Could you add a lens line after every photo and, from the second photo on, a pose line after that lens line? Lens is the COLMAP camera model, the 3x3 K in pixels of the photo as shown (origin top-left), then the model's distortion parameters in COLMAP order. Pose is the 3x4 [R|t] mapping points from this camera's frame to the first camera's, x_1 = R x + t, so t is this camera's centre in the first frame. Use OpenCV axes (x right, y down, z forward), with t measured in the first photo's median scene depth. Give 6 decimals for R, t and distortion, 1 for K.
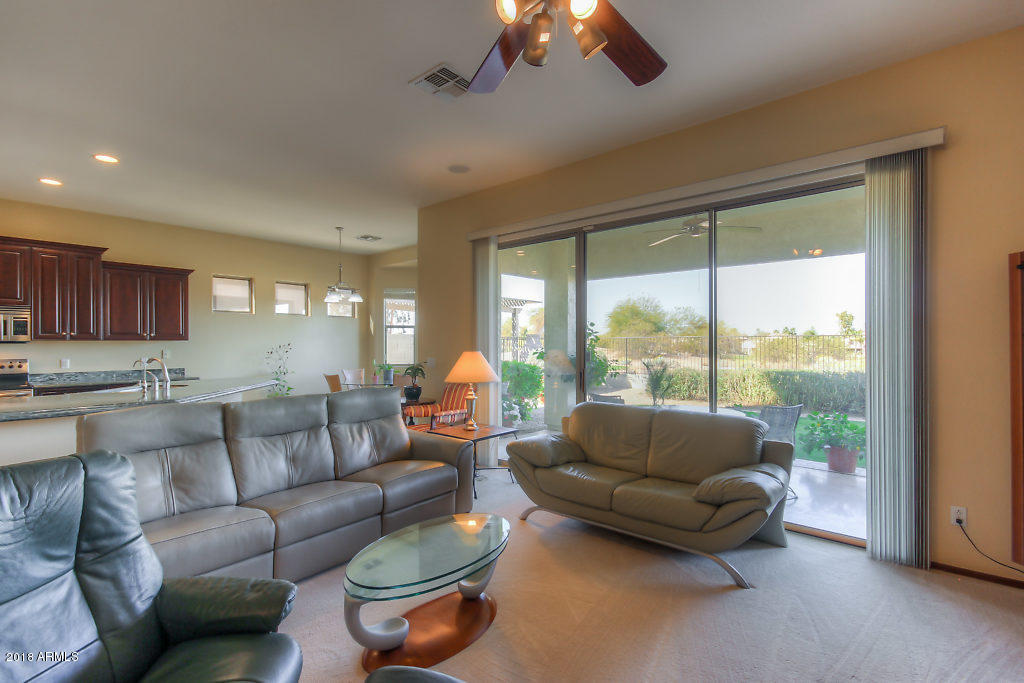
lens RADIAL K [[472.3, 0, 515.2], [0, 472.3, 342.7], [0, 0, 1]] dist [0.011853, -0.002189]
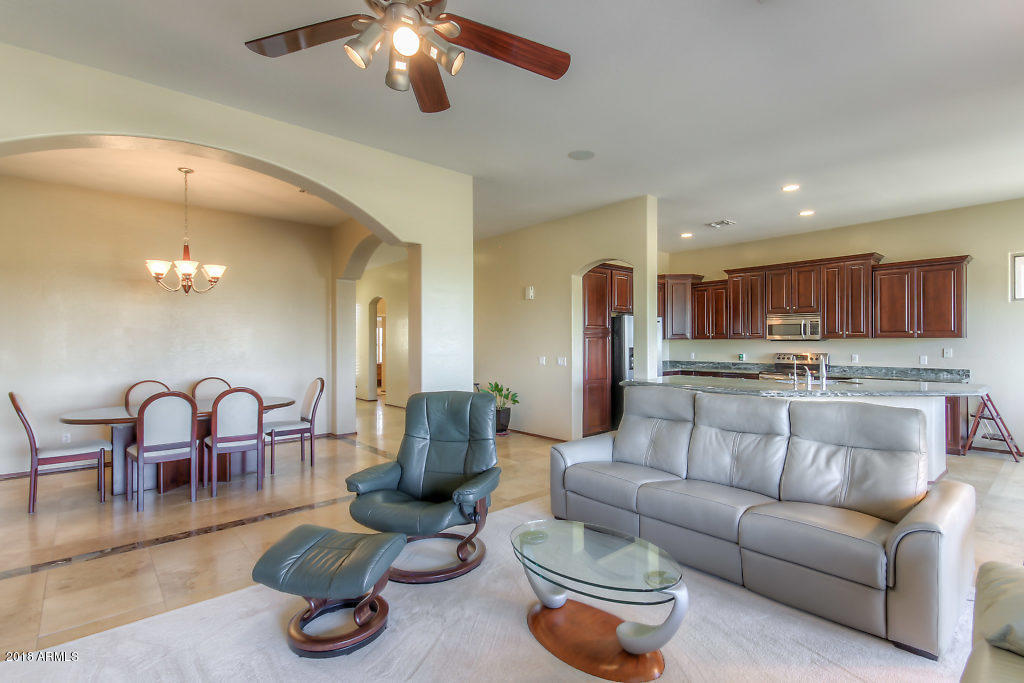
lens RADIAL K [[472.3, 0, 544.7], [0, 472.3, 341.2], [0, 0, 1]] dist [0.011853, -0.002189]
pose [[-0.108987, 0.000508, -0.994043, 0.323861], [0.002597, 0.999997, 0.000226, -0.000463], [0.994040, -0.002557, -0.108988, 0.412111]]
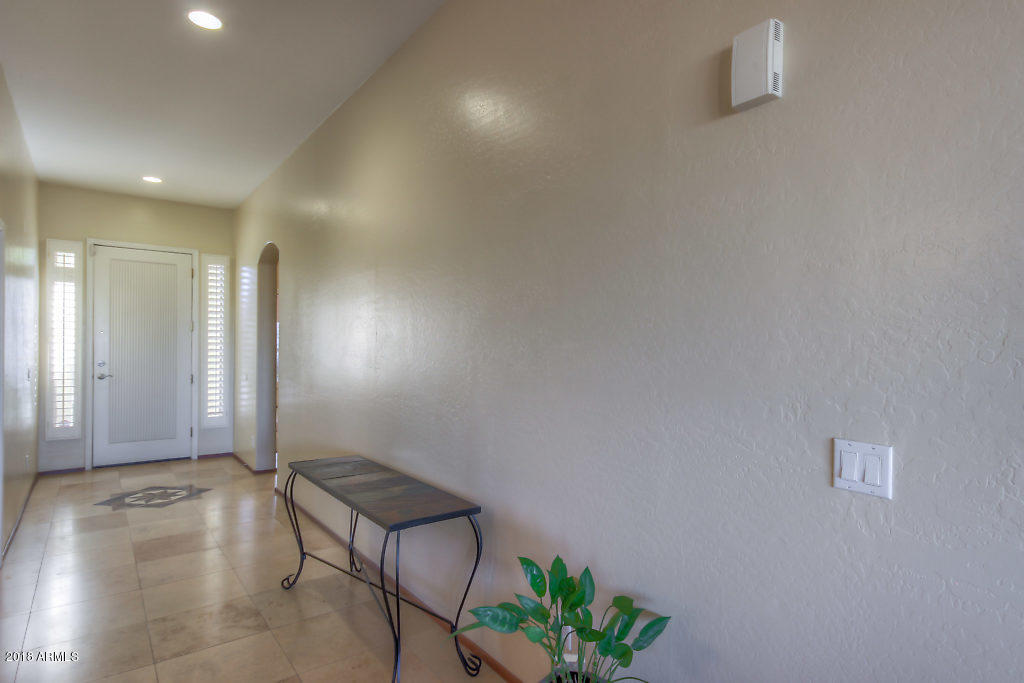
lens RADIAL K [[561.1, 0, 516.3], [0, 561.1, 349.2], [0, 0, 1]] dist [0.024366, -0.001723]
pose [[-0.217932, 0.005986, -0.975946, -0.653504], [-0.004220, 0.999966, 0.007076, 0.001769], [0.975955, 0.005661, -0.217899, 0.181741]]
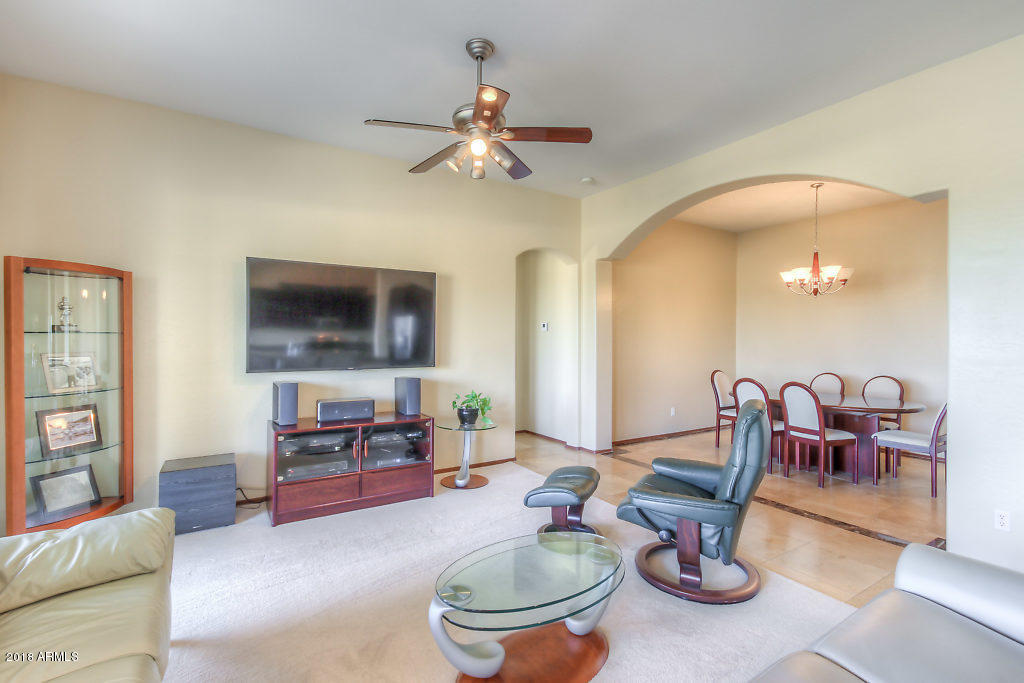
lens RADIAL K [[472.3, 0, 513.0], [0, 472.3, 338.1], [0, 0, 1]] dist [0.011853, -0.002189]
pose [[-0.959288, -0.002783, 0.282416, -0.145694], [-0.002267, 0.999995, 0.002154, -0.003617], [-0.282421, 0.001426, -0.959290, 0.763499]]
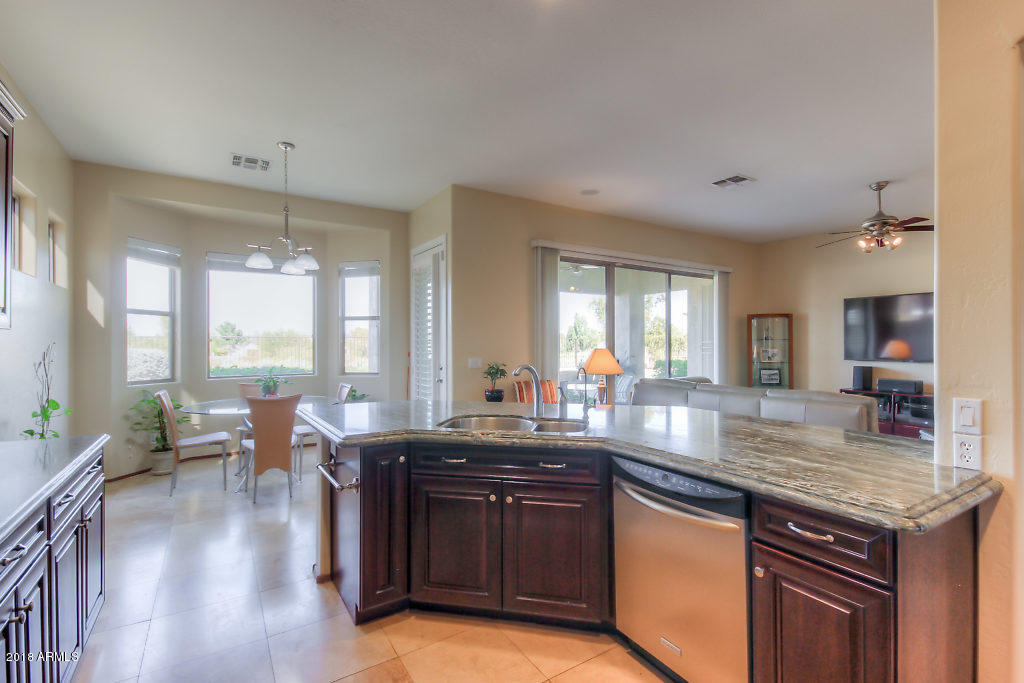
lens RADIAL K [[472.3, 0, 504.3], [0, 472.3, 343.4], [0, 0, 1]] dist [0.011853, -0.002189]
pose [[0.295599, 0.001091, 0.955312, -1.094610], [-0.000811, 0.999999, -0.000891, 0.005259], [-0.955312, -0.000511, 0.295600, 0.725748]]
